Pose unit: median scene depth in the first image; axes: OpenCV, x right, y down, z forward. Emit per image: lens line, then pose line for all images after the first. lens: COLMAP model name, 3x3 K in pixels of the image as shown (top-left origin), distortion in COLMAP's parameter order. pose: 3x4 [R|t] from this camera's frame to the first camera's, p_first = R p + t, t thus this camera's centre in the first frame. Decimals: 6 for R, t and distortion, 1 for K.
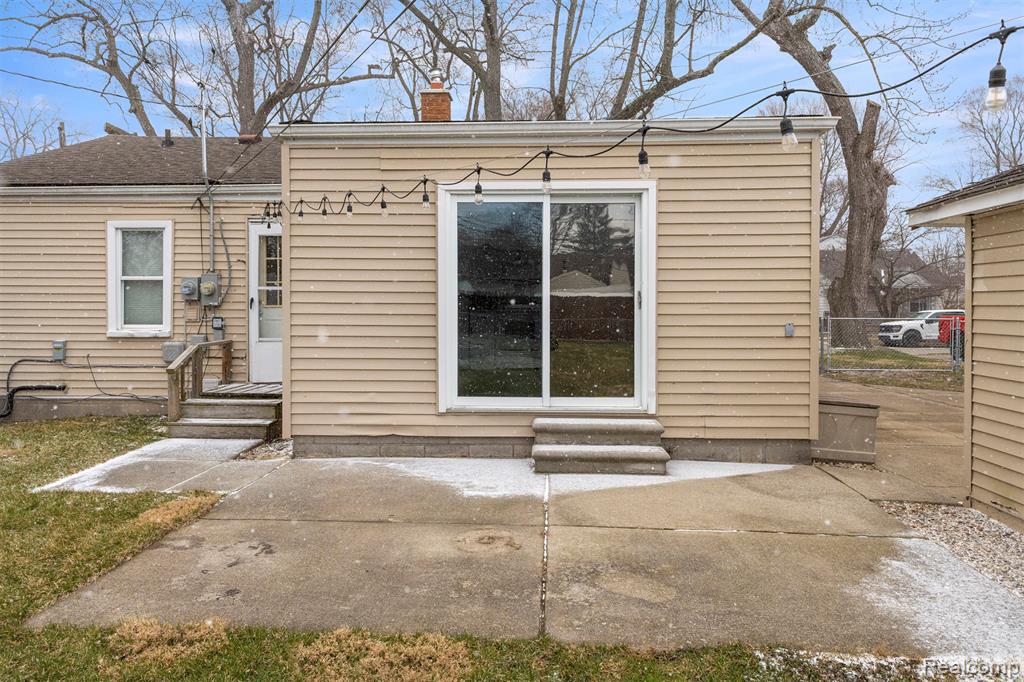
lens RADIAL K [[691.6, 0, 512.9], [0, 691.6, 319.5], [0, 0, 1]] dist [0.022515, -0.000956]
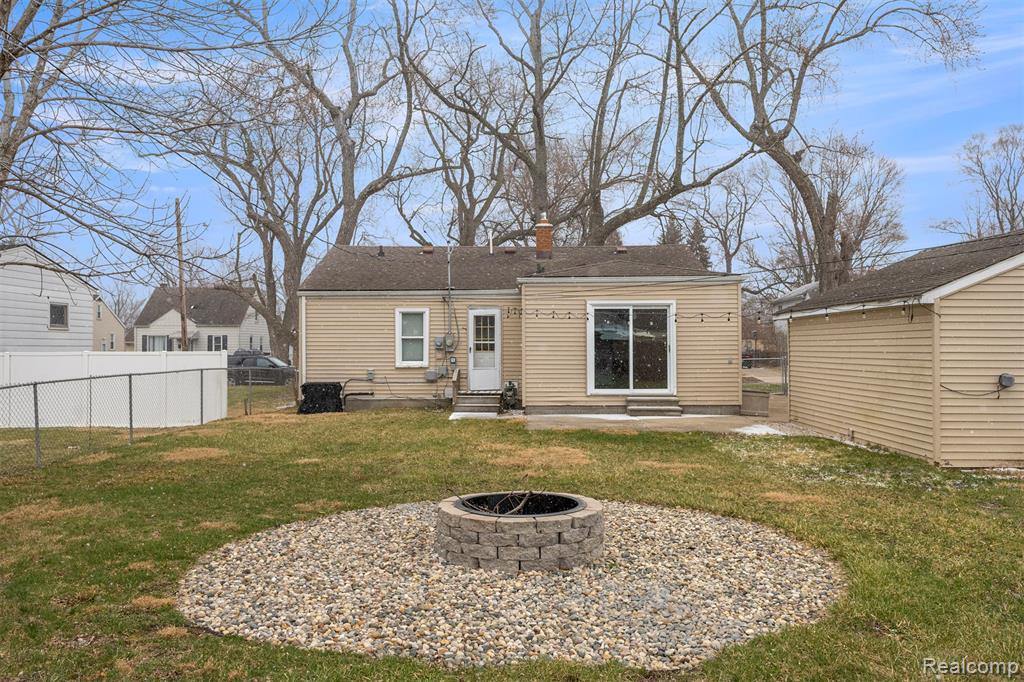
lens RADIAL K [[828.9, 0, 512.0], [0, 828.9, 341.0], [0, 0, 1]] dist [0.002368, -0.000051]
pose [[0.999793, -0.004172, 0.019892, -0.302611], [0.004694, 0.999644, -0.026265, 0.013112], [-0.019775, 0.026352, 0.999457, -1.346047]]
